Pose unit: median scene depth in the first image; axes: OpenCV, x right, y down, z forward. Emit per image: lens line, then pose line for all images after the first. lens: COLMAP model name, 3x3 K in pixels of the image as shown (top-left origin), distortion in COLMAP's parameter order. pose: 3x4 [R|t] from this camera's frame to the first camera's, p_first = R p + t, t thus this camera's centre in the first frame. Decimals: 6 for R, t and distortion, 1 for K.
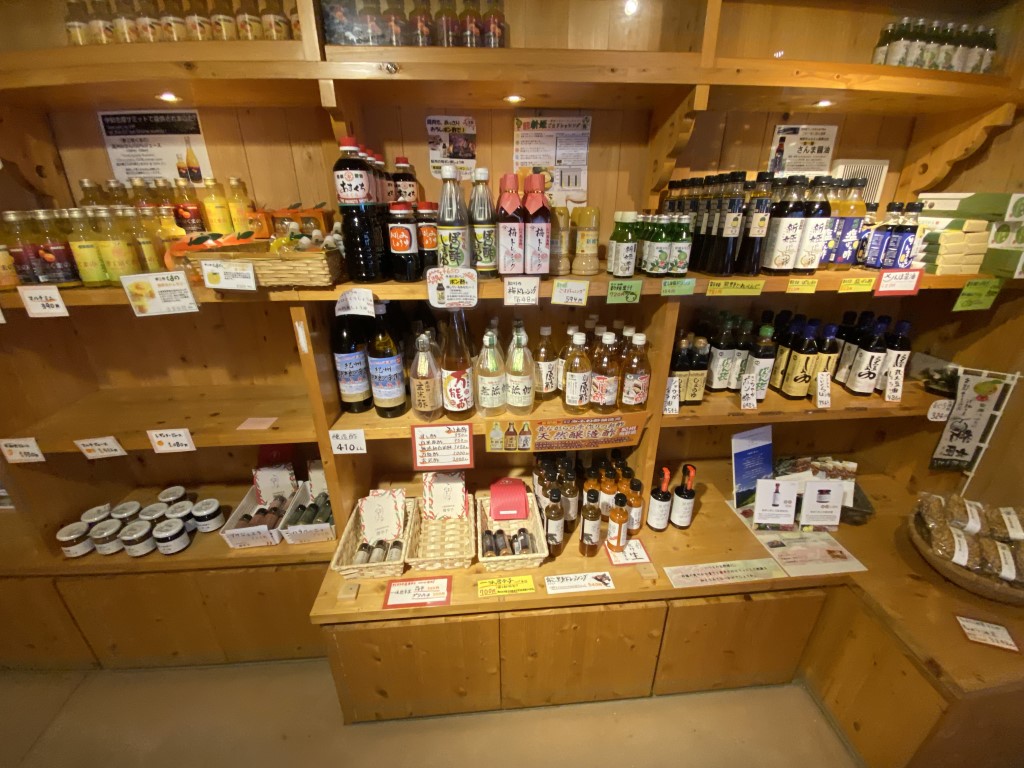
lens RADIAL K [[417.4, 0, 512.0], [0, 417.4, 384.0], [0, 0, 1]] dist [0.017291, -0.019817]
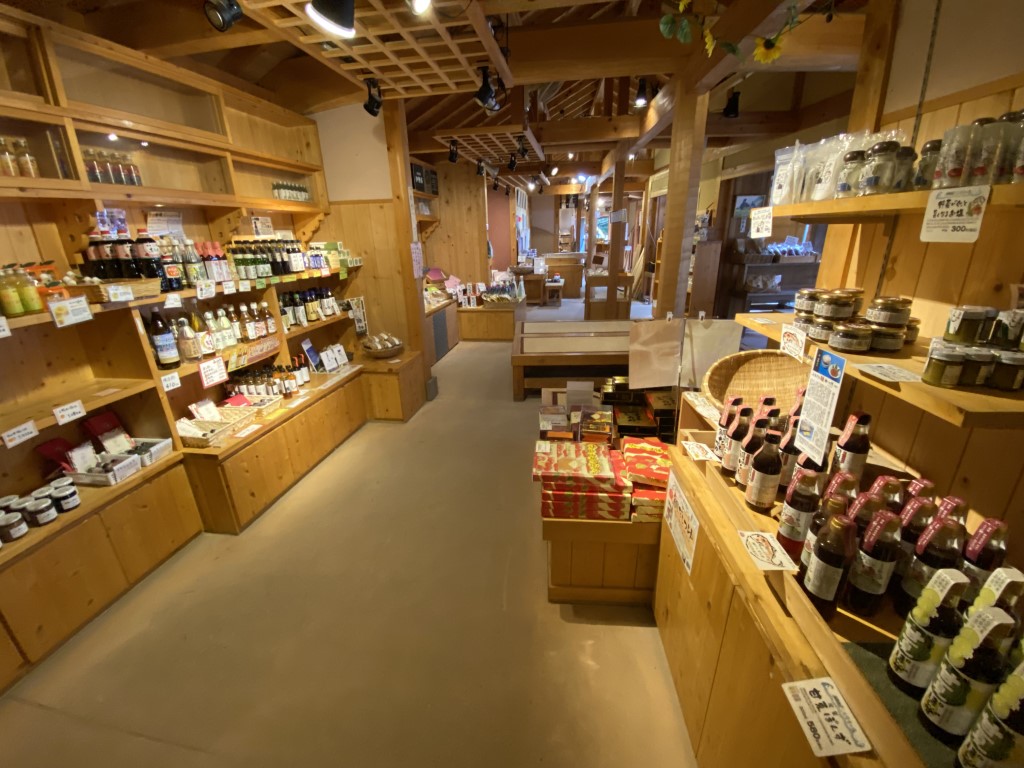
lens RADIAL K [[417.4, 0, 512.0], [0, 417.4, 384.0], [0, 0, 1]] dist [0.017291, -0.019817]
pose [[0.240381, -0.329657, 0.912986, -1.755349], [0.398405, 0.891196, 0.216893, 0.354443], [-0.885150, 0.311601, 0.345564, -0.984708]]
